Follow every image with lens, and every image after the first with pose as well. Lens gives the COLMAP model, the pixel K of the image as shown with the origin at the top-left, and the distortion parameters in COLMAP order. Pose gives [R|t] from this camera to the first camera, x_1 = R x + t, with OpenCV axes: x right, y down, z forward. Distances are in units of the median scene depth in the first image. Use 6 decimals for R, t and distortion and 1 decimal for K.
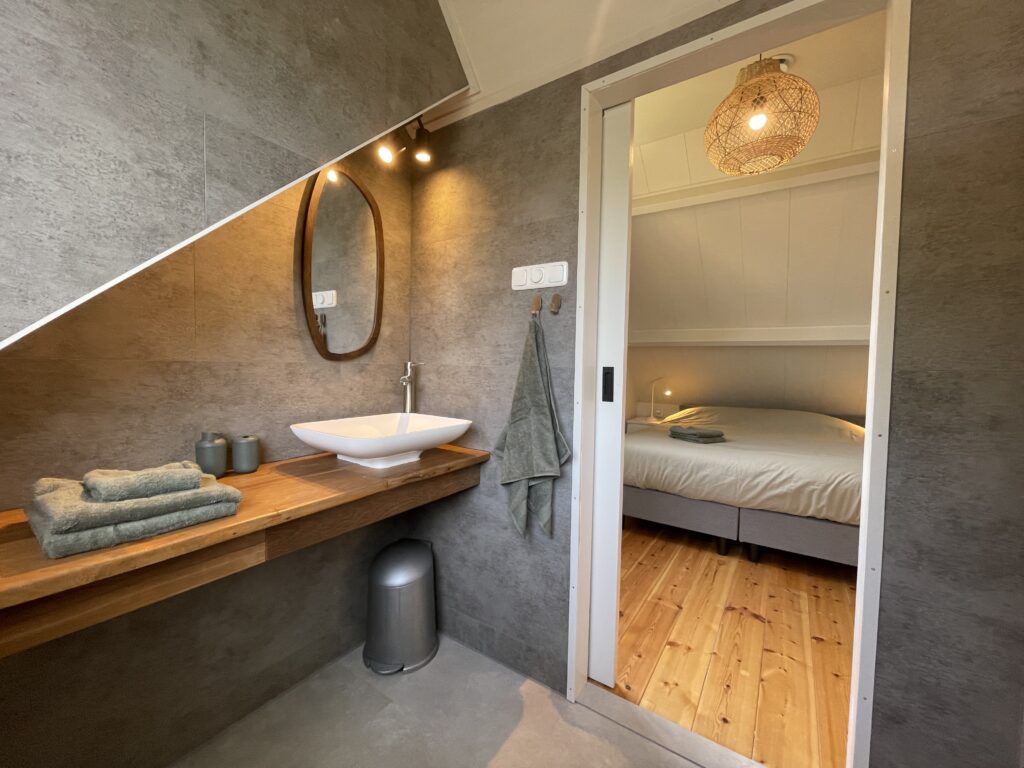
lens RADIAL K [[414.1, 0, 510.7], [0, 414.1, 382.5], [0, 0, 1]] dist [-0.007918, 0.002545]
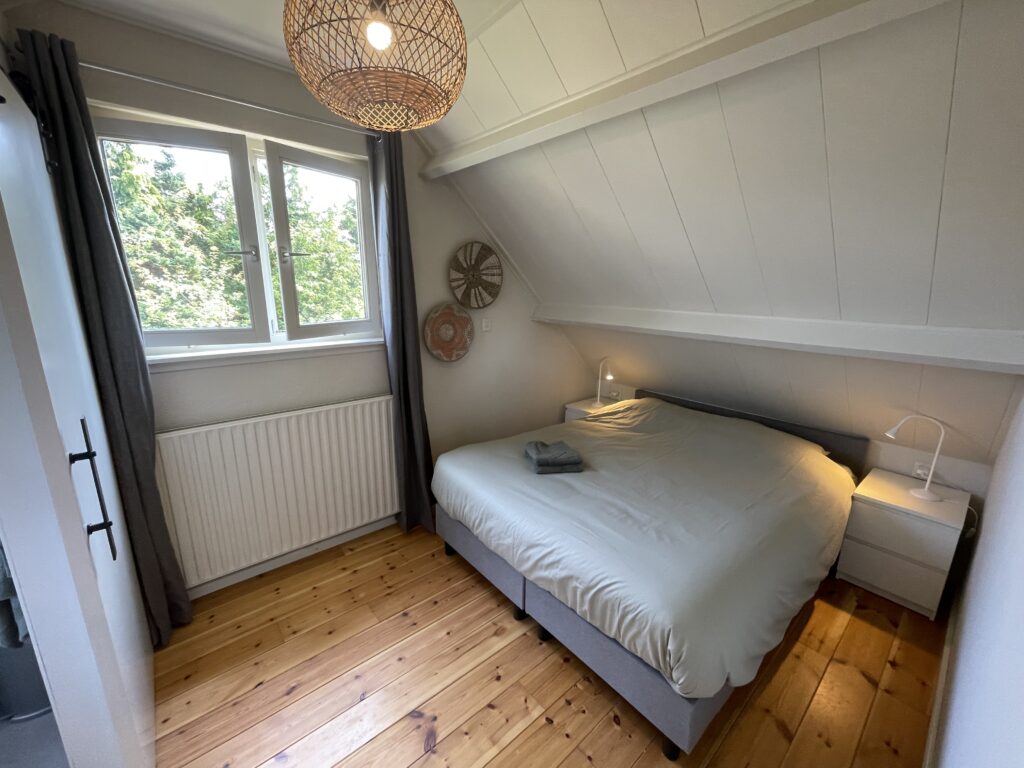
lens RADIAL K [[414.1, 0, 512.7], [0, 414.1, 384.7], [0, 0, 1]] dist [-0.007918, 0.002545]
pose [[0.965224, 0.060377, -0.254357, 0.735601], [-0.010921, 0.981428, 0.191520, -0.205917], [0.261196, -0.182082, 0.947957, 0.330900]]
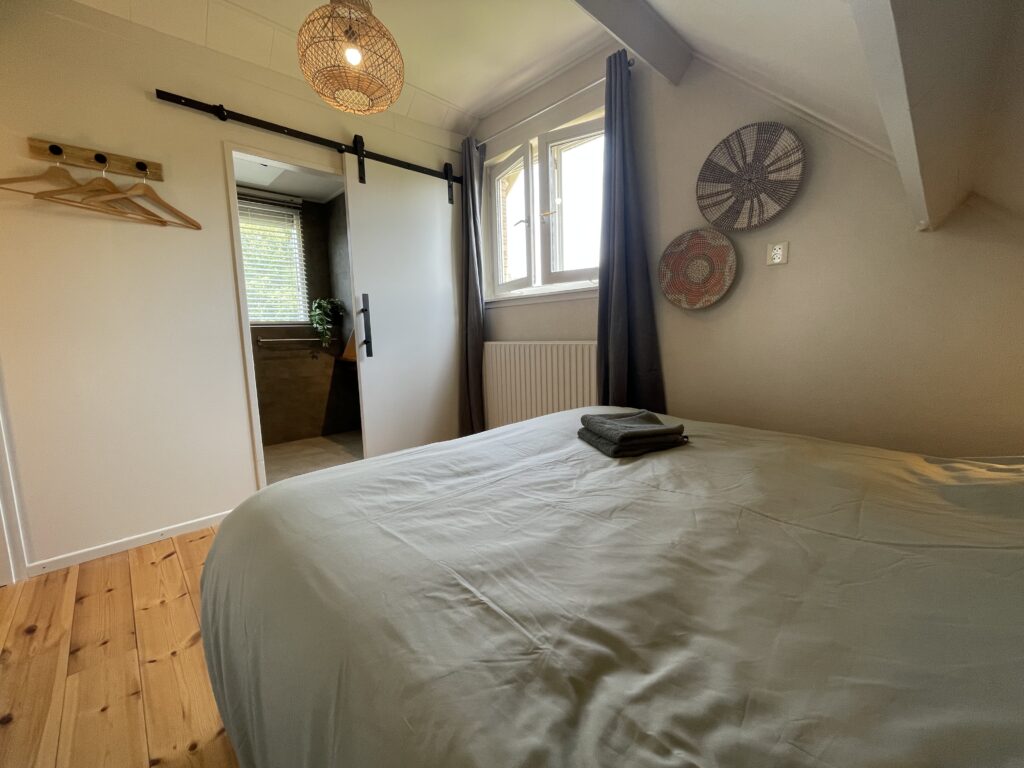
lens RADIAL K [[414.1, 0, 512.0], [0, 414.1, 380.1], [0, 0, 1]] dist [-0.007918, 0.002545]
pose [[-0.197951, 0.101581, -0.974934, 1.207280], [-0.016827, 0.994117, 0.106996, 0.022238], [0.980067, 0.037586, -0.195077, 1.234886]]
